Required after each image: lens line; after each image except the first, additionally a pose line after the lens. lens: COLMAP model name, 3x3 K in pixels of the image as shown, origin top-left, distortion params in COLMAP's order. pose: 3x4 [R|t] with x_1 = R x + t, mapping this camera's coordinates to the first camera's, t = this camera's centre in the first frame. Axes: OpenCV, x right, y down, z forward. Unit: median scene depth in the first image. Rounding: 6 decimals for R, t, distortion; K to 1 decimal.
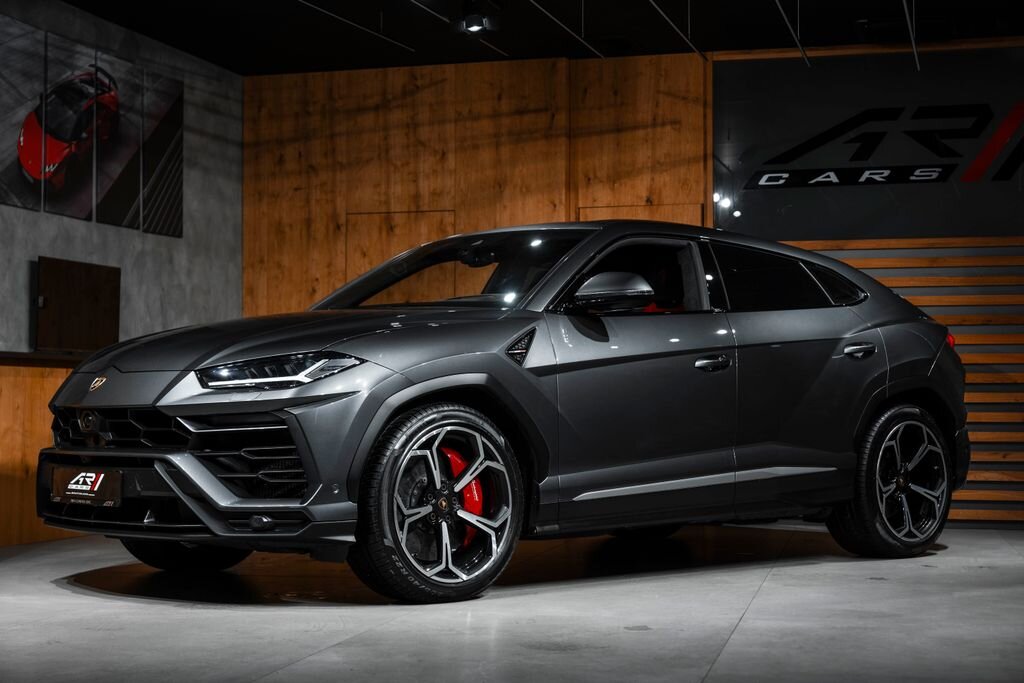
lens RADIAL K [[1765.0, 0, 516.7], [0, 1765.0, 339.8], [0, 0, 1]] dist [0.060827, 0.000000]
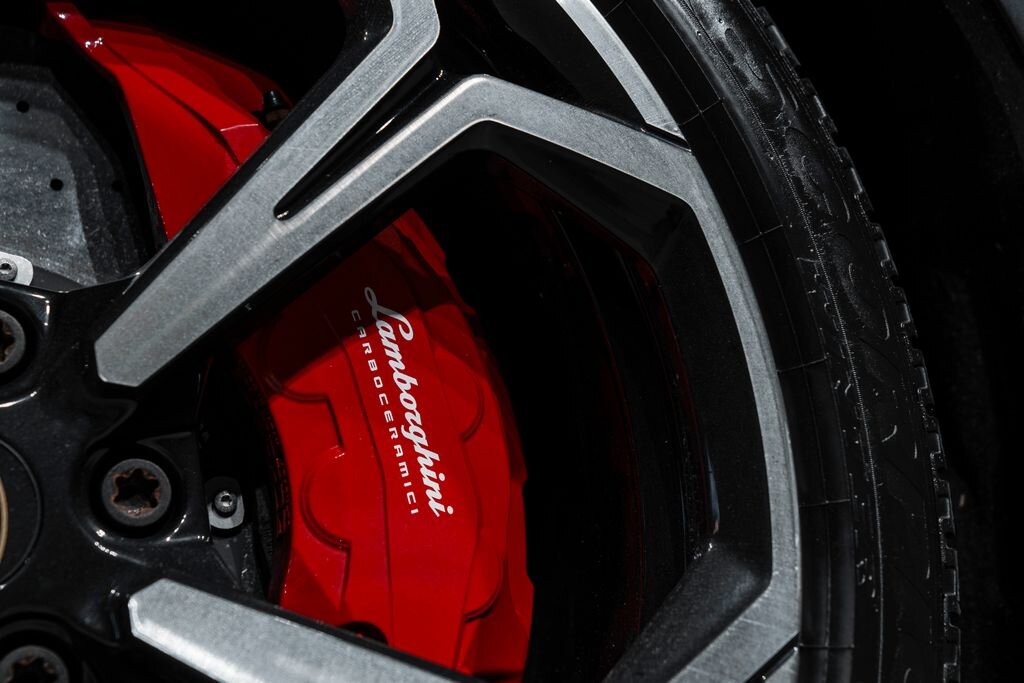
lens RADIAL K [[1671.6, 0, 517.0], [0, 1671.6, 347.9], [0, 0, 1]] dist [-0.009830, 0.000000]
pose [[0.934262, -0.110346, -0.339085, 0.007664], [0.036275, 0.975393, -0.217470, 0.054128], [0.354738, 0.190874, 0.915275, 0.483365]]
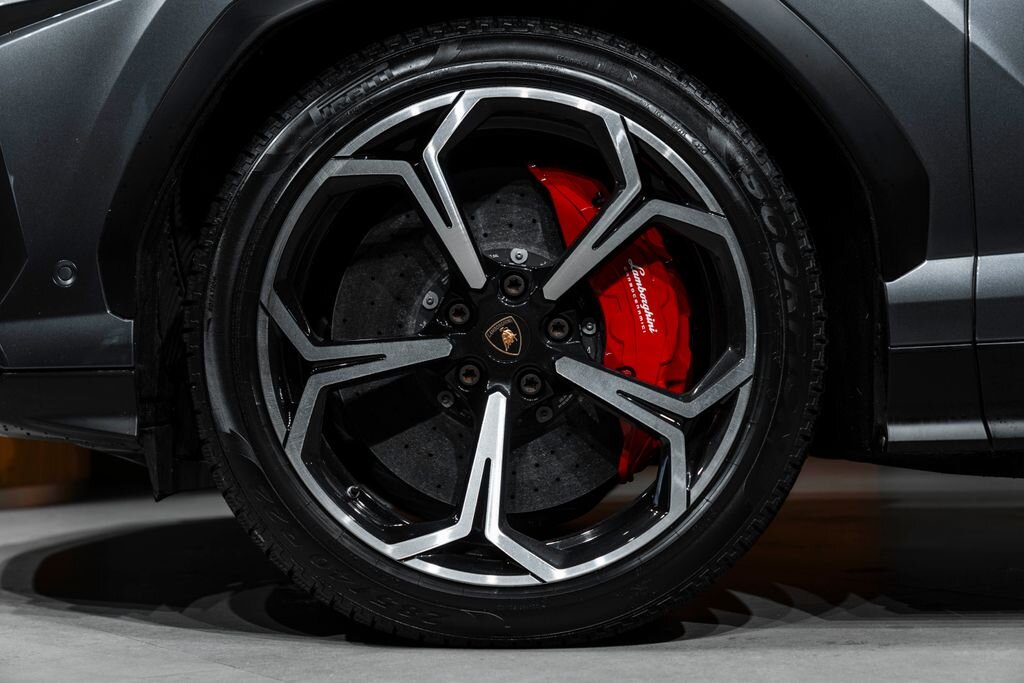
lens RADIAL K [[1903.8, 0, 515.0], [0, 1903.8, 338.4], [0, 0, 1]] dist [0.003169, 0.000000]
pose [[0.750787, -0.008957, -0.660483, 0.096340], [0.024384, 0.999602, 0.014163, 0.045822], [0.660094, -0.026738, 0.750707, 0.386334]]
